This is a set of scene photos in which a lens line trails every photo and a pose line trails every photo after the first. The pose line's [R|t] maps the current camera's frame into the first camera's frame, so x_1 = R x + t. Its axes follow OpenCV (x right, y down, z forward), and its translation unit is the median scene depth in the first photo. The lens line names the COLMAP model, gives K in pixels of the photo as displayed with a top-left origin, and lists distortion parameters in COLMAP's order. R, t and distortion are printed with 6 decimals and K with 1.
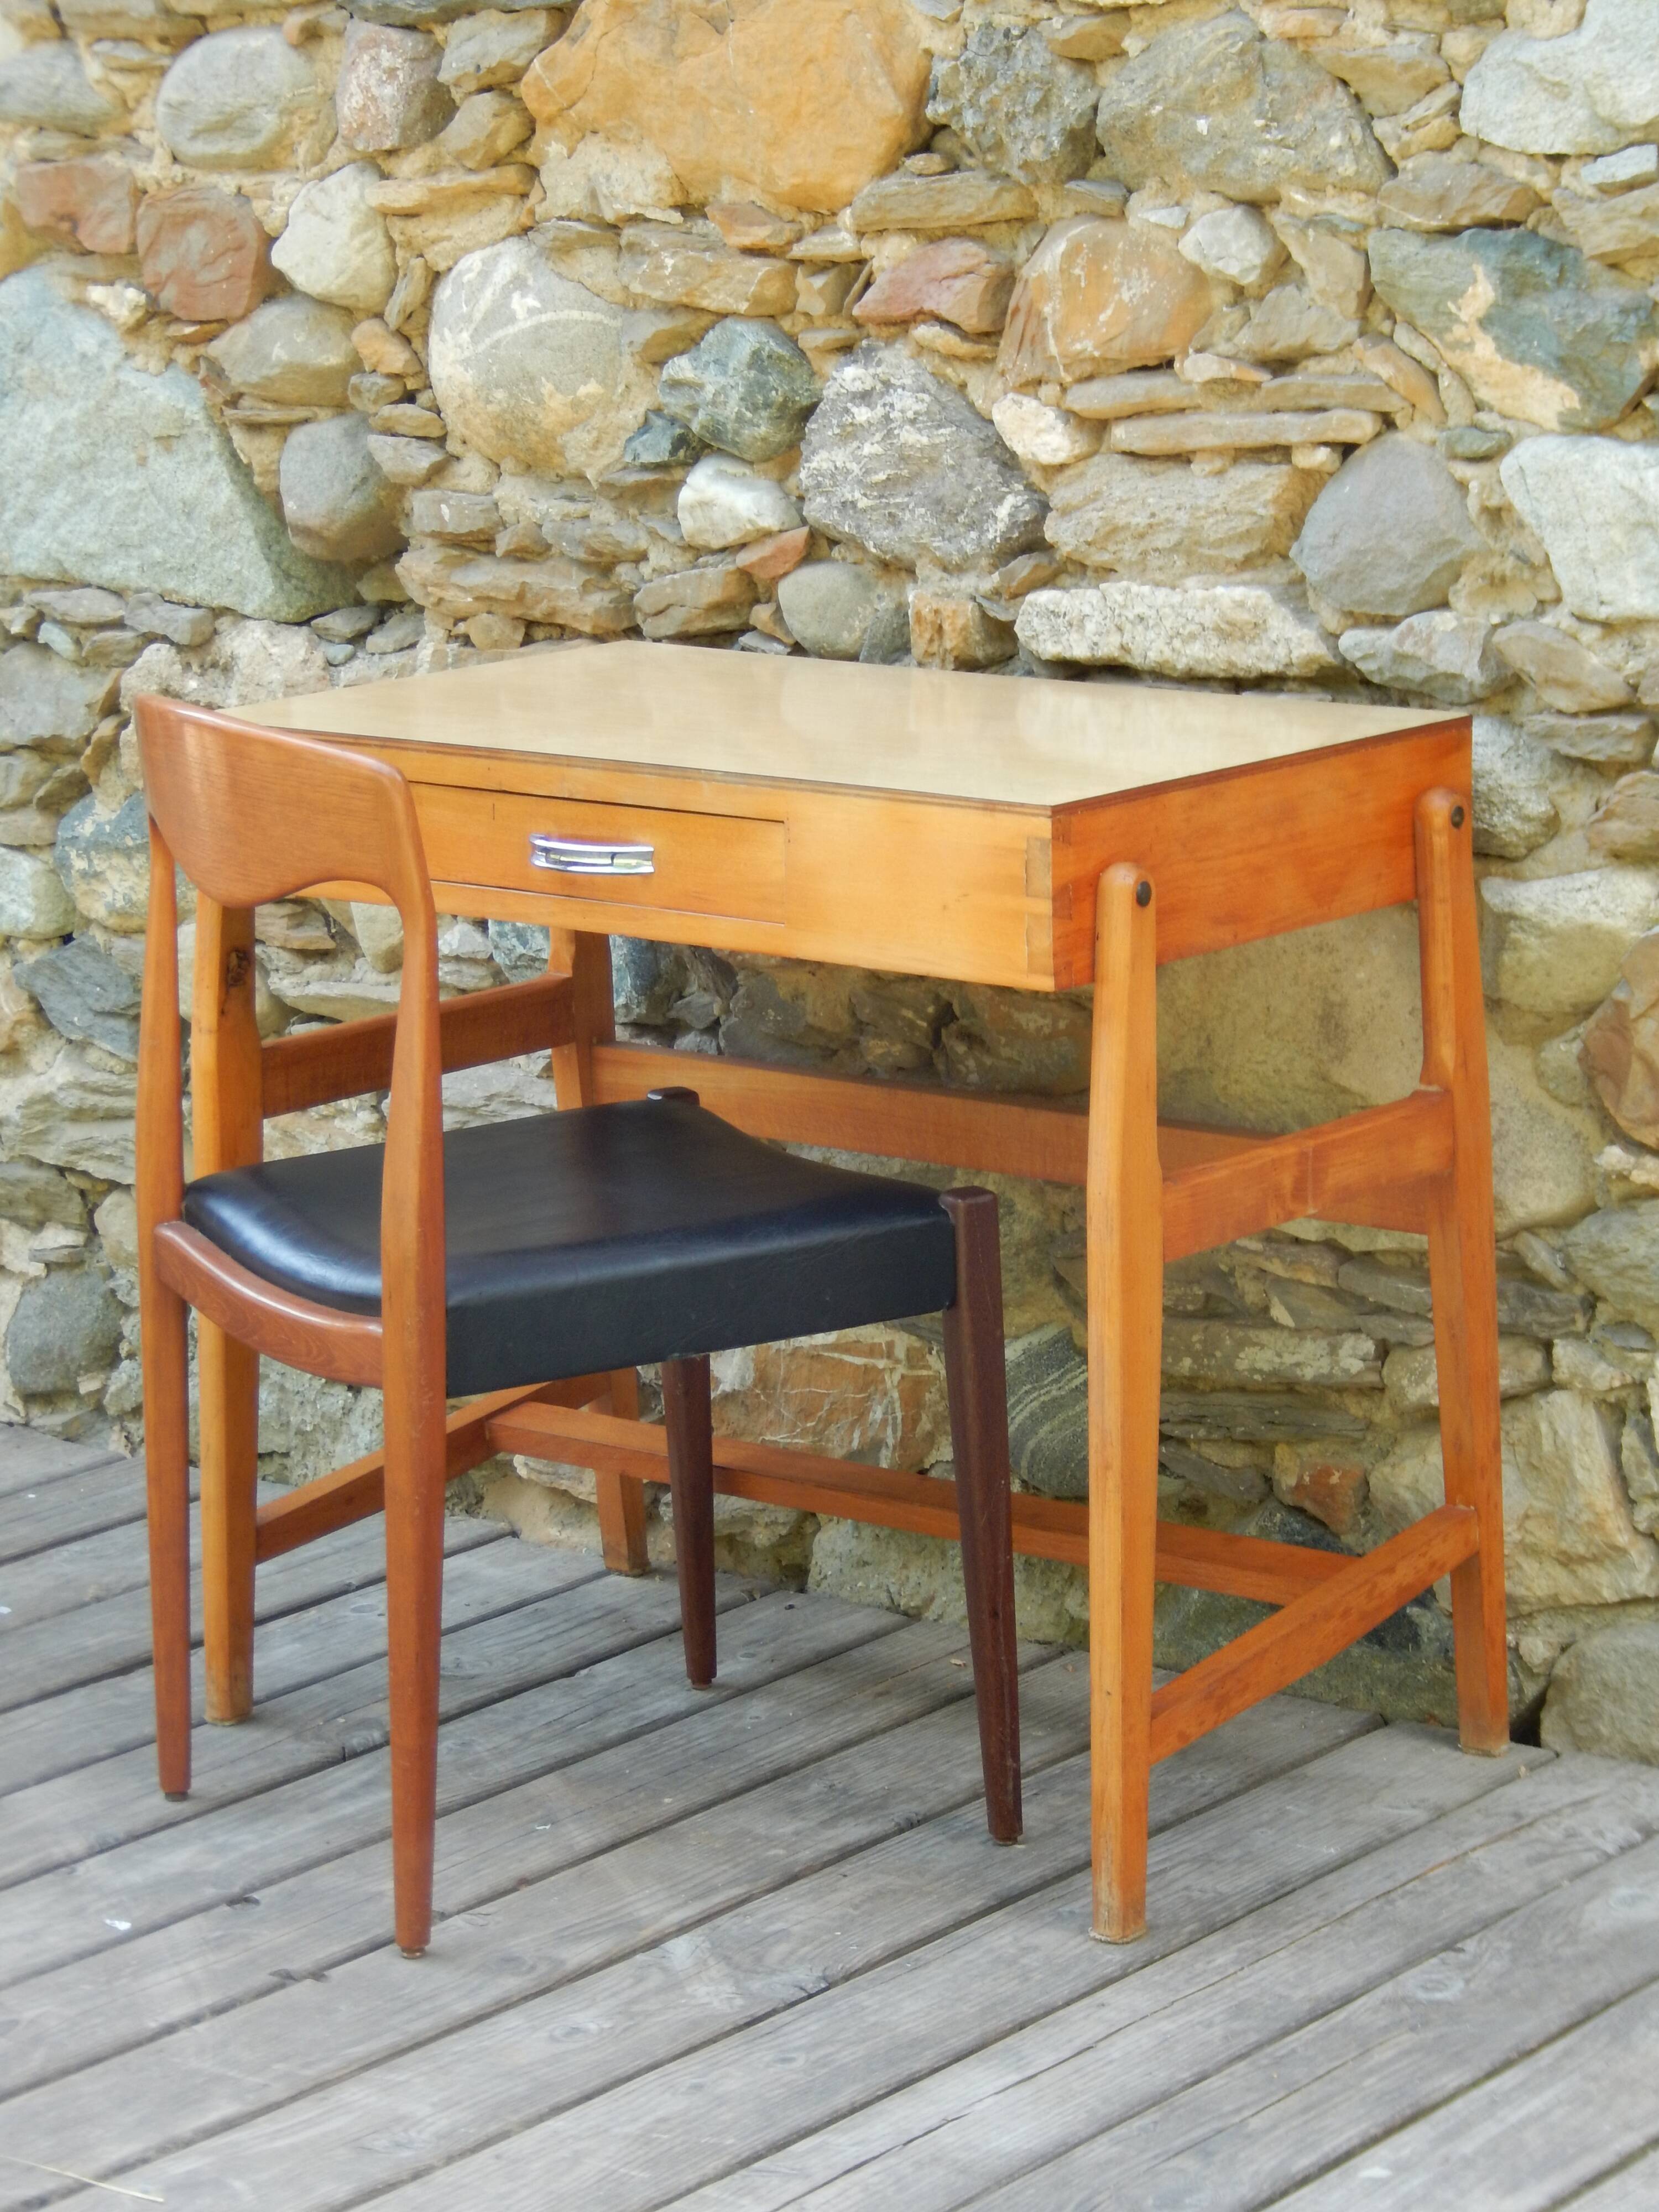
lens RADIAL K [[5979.2, 0, 957.1], [0, 5979.2, 1123.4], [0, 0, 1]] dist [-0.020429, 0.000000]
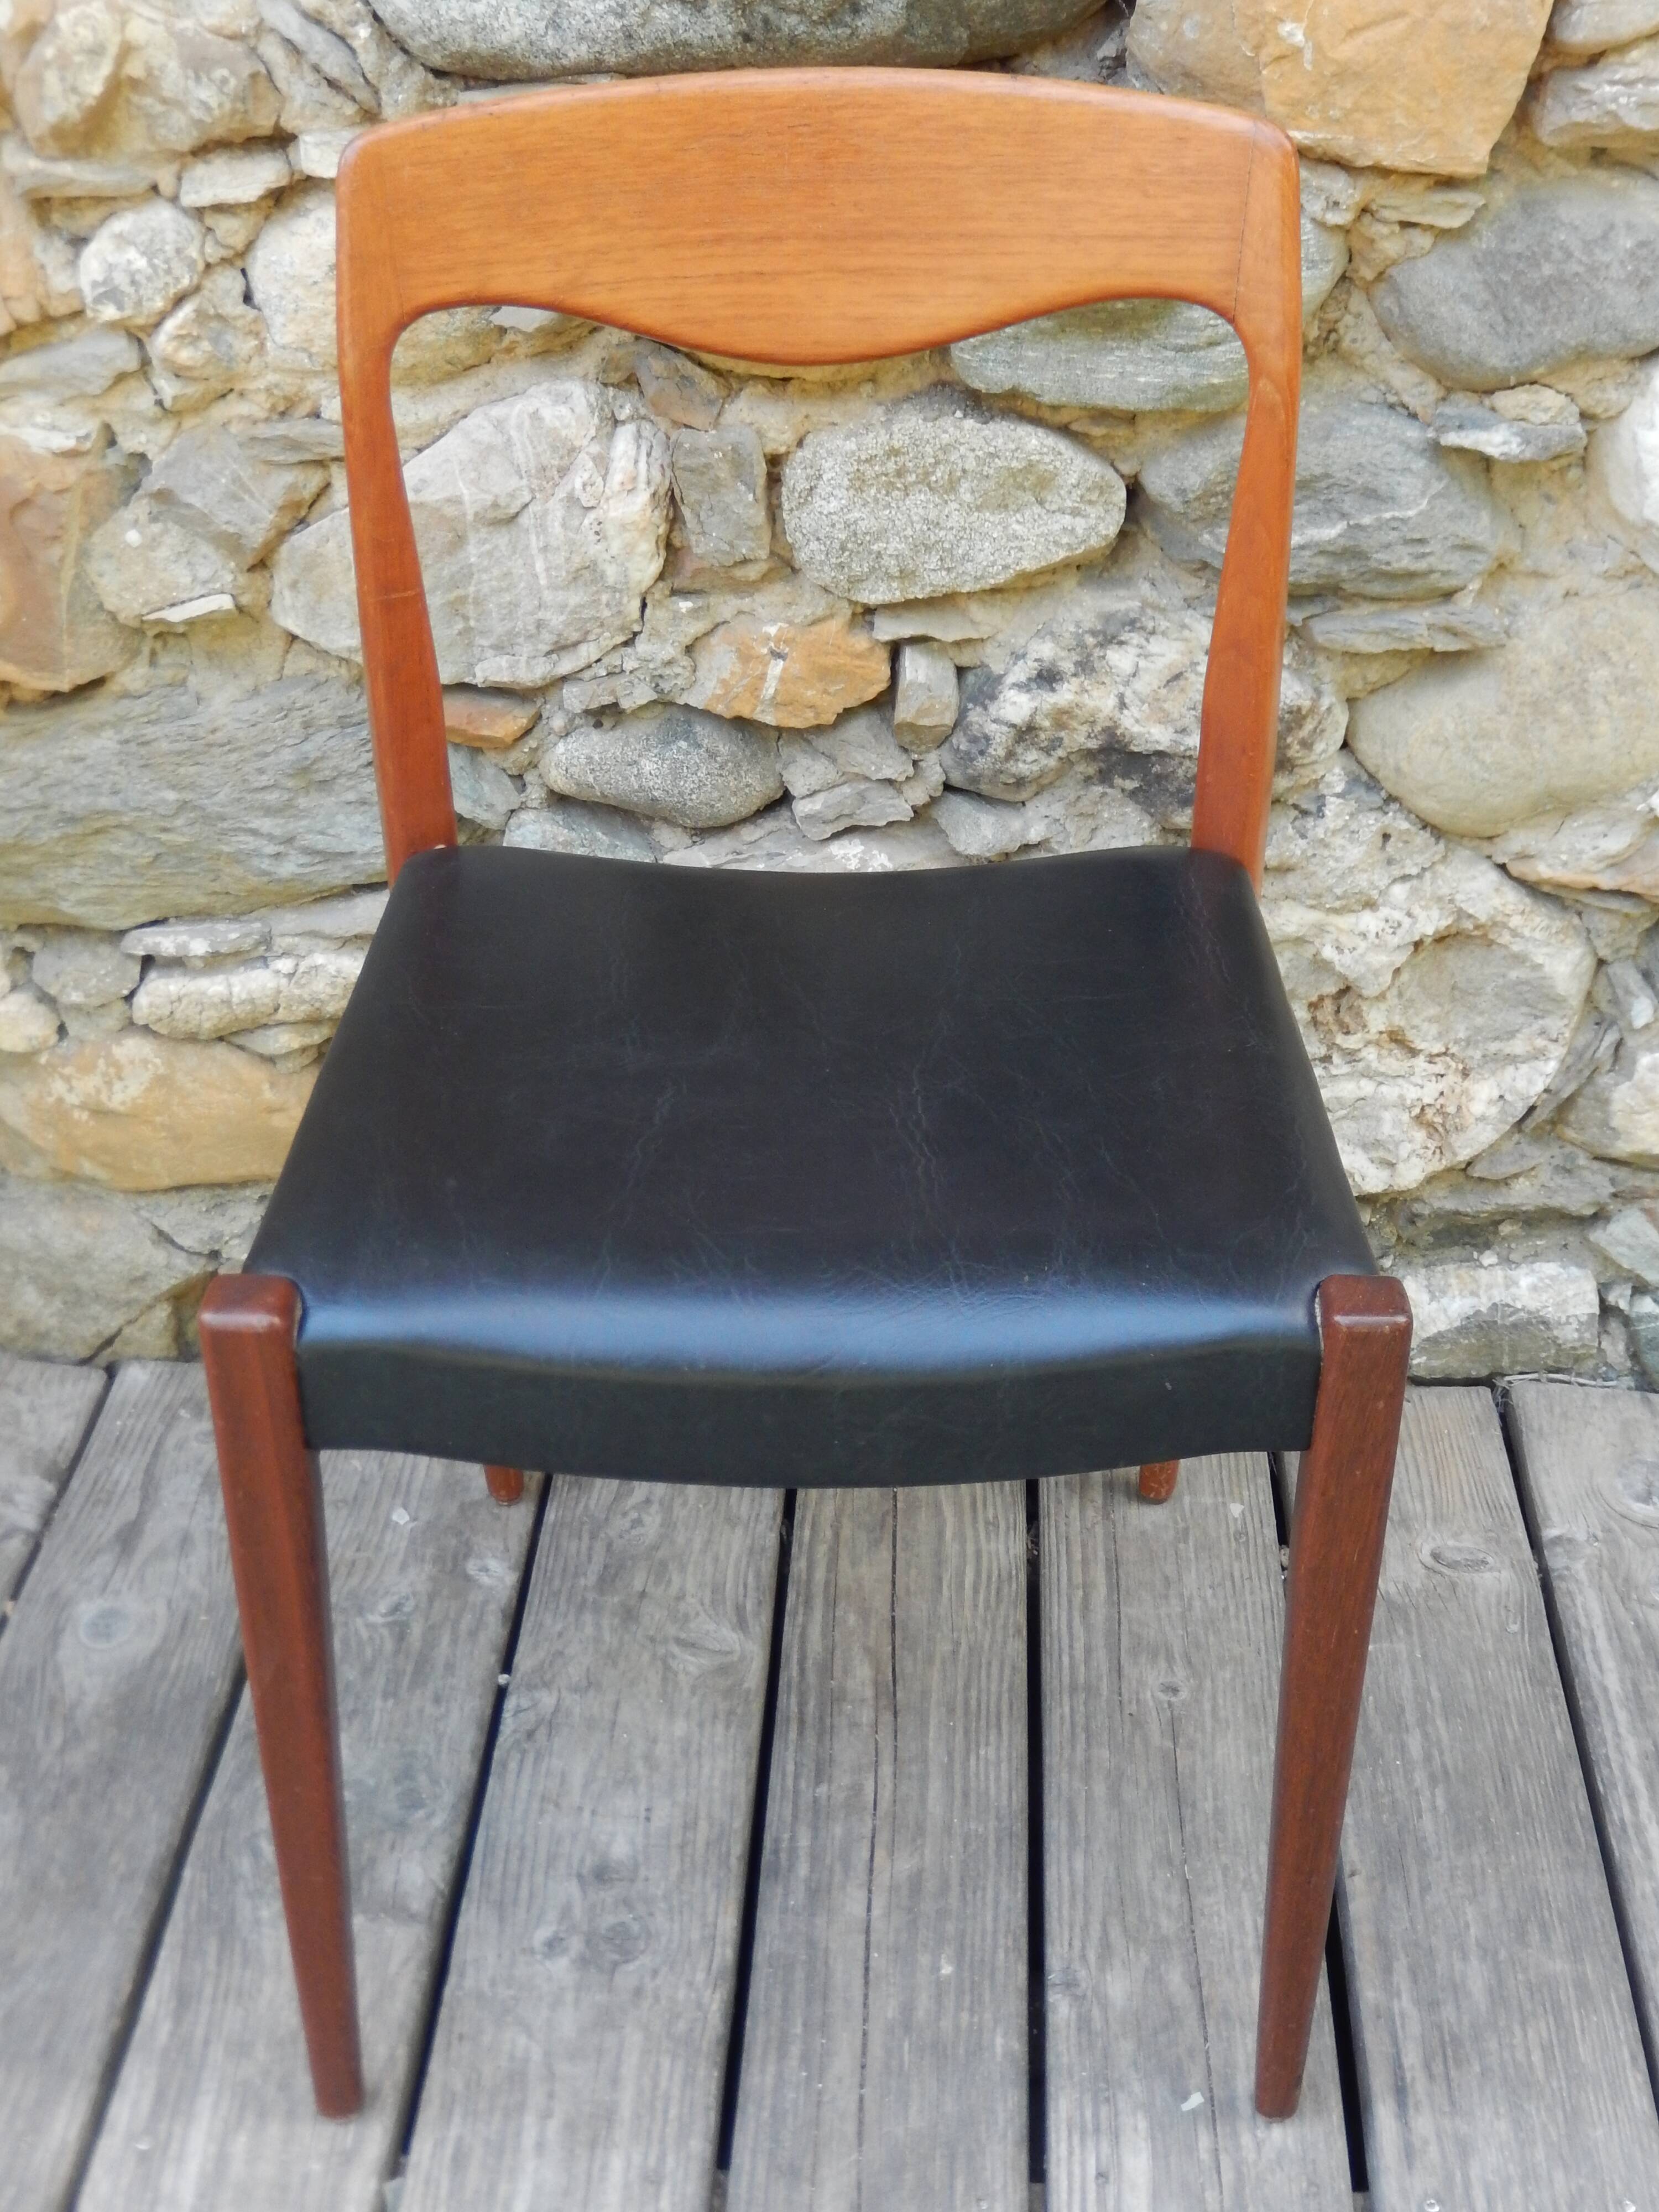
lens RADIAL K [[2717.1, 0, 862.2], [0, 2717.1, 1132.4], [0, 0, 1]] dist [-0.077700, 0.000000]
pose [[0.822062, -0.281342, 0.495037, 0.028556], [0.103462, 0.928736, 0.356014, -0.055137], [-0.559920, -0.241448, 0.792586, 0.594044]]
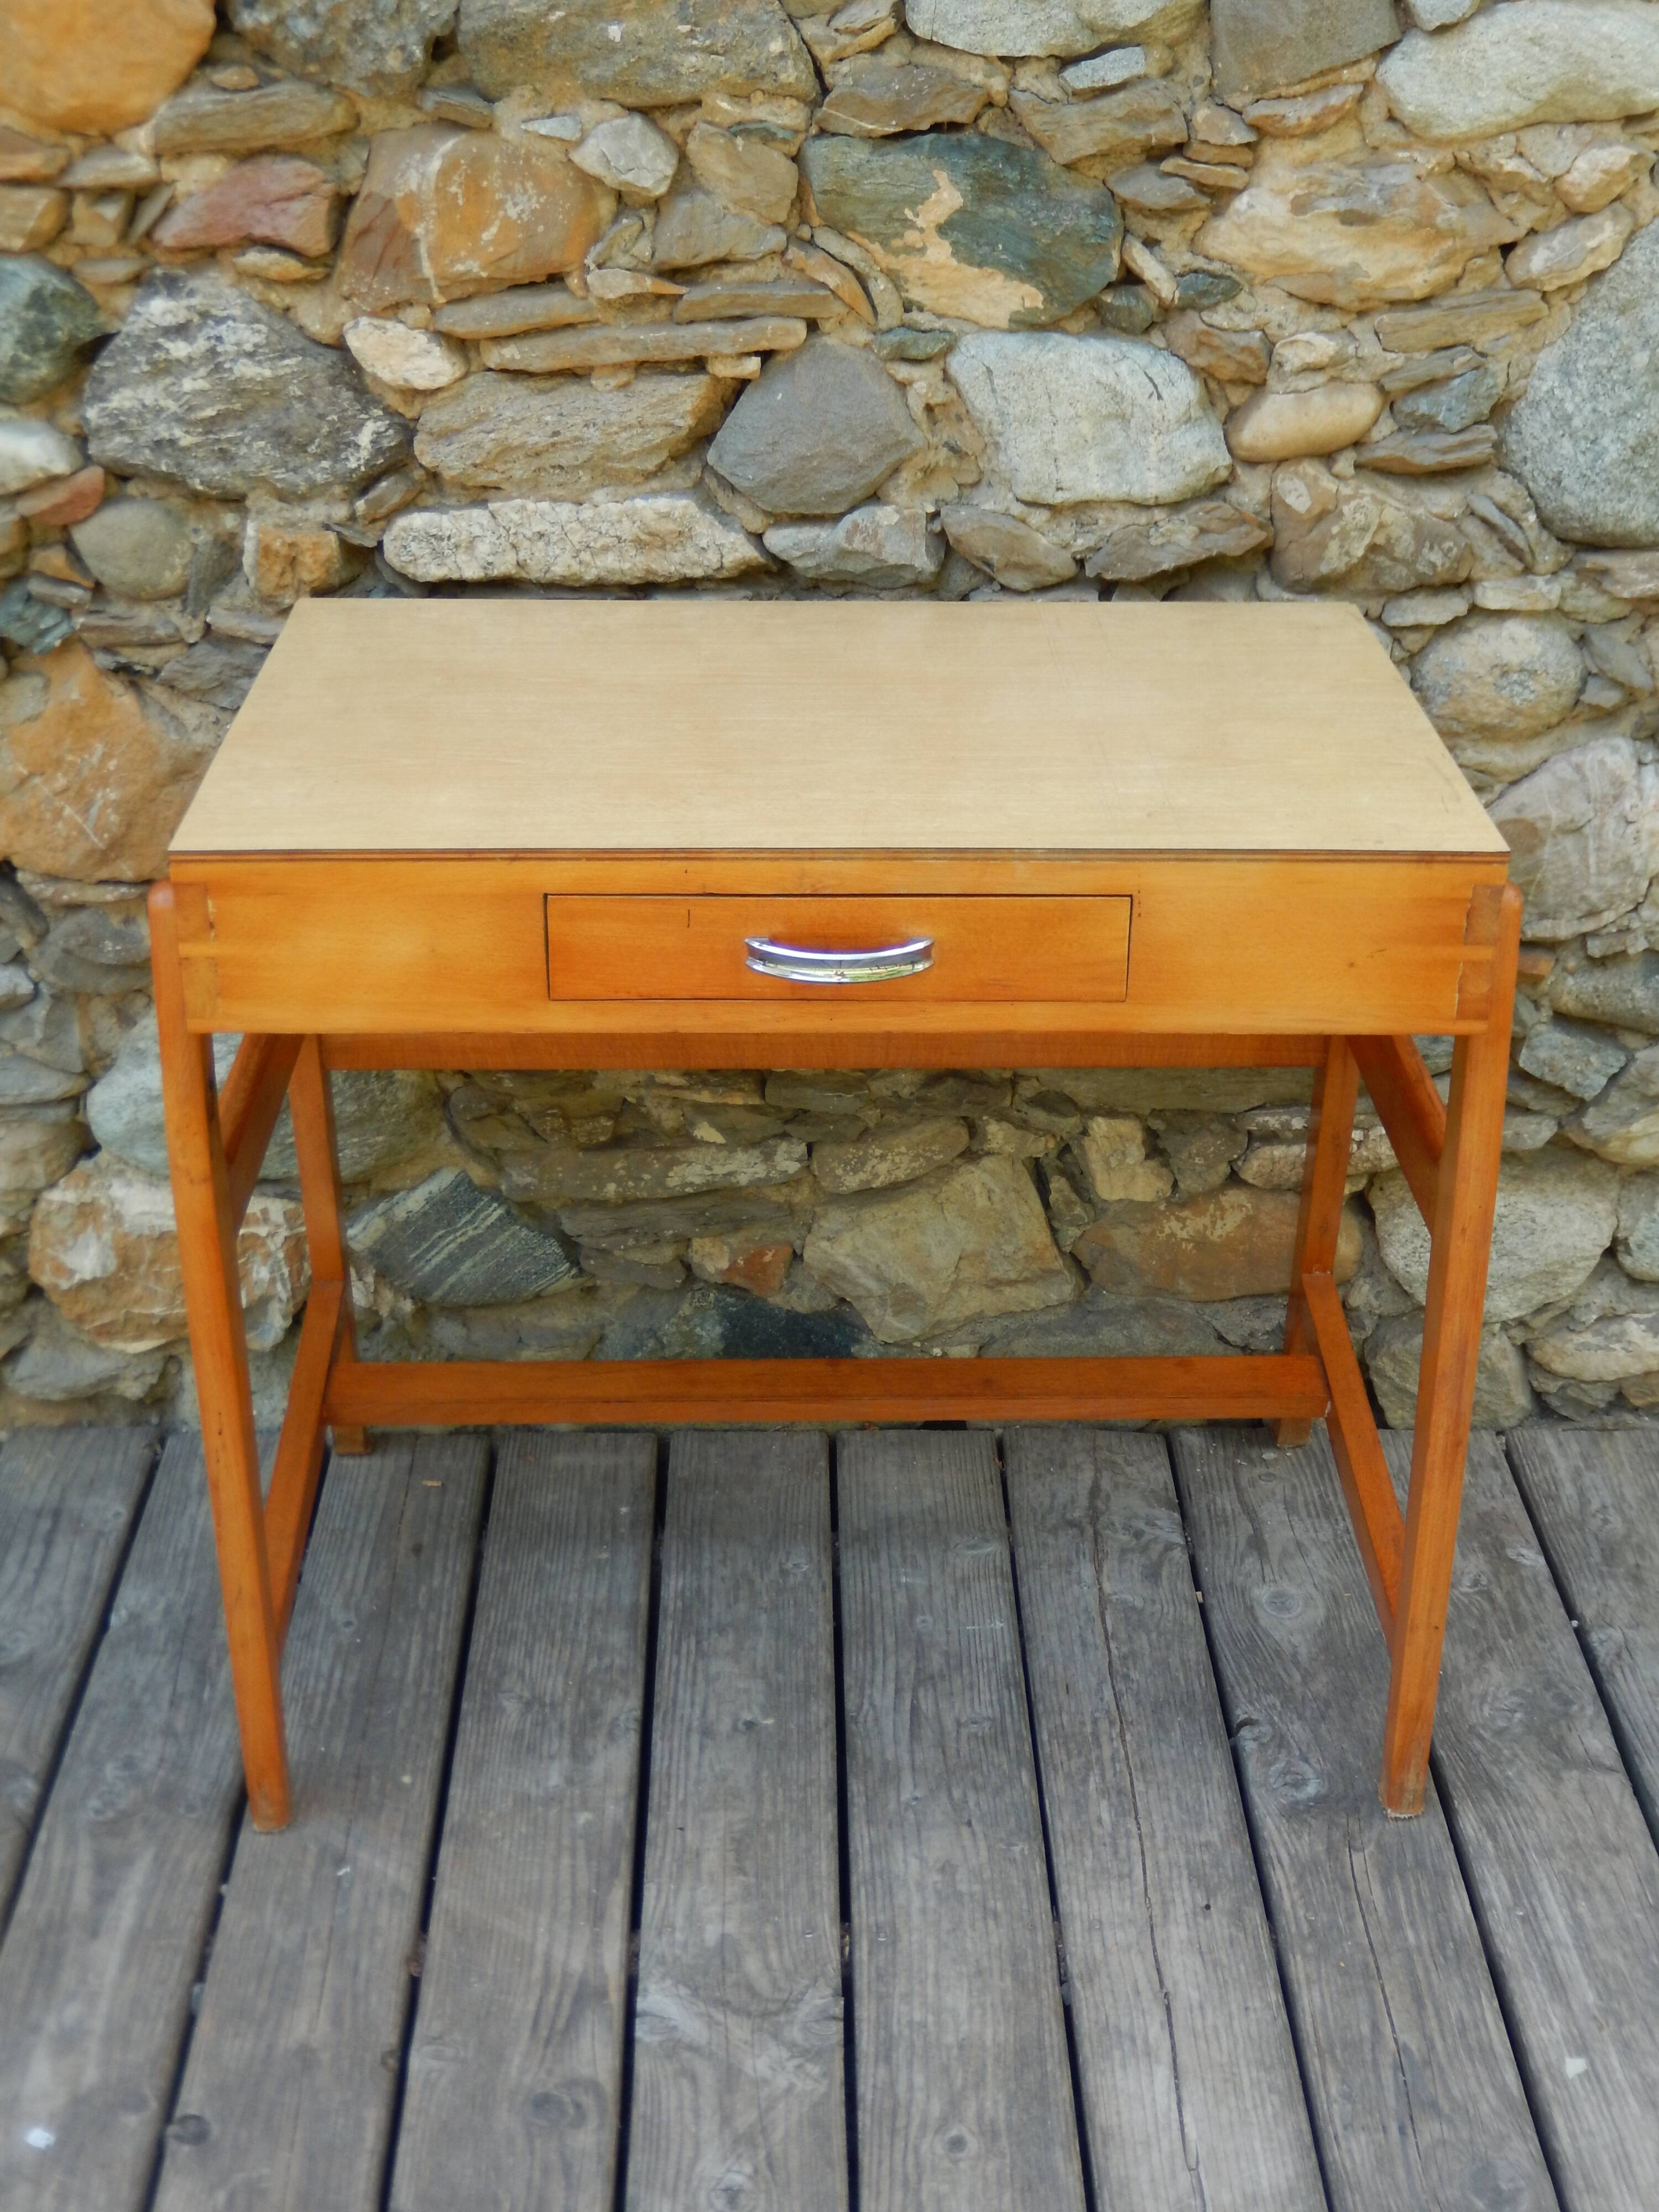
lens RADIAL K [[2773.6, 0, 894.8], [0, 2773.6, 1137.2], [0, 0, 1]] dist [-0.083190, 0.000000]
pose [[0.772469, -0.276254, 0.571817, -0.218501], [0.103434, 0.943133, 0.315913, -0.129615], [-0.626572, -0.184888, 0.757116, 0.588017]]
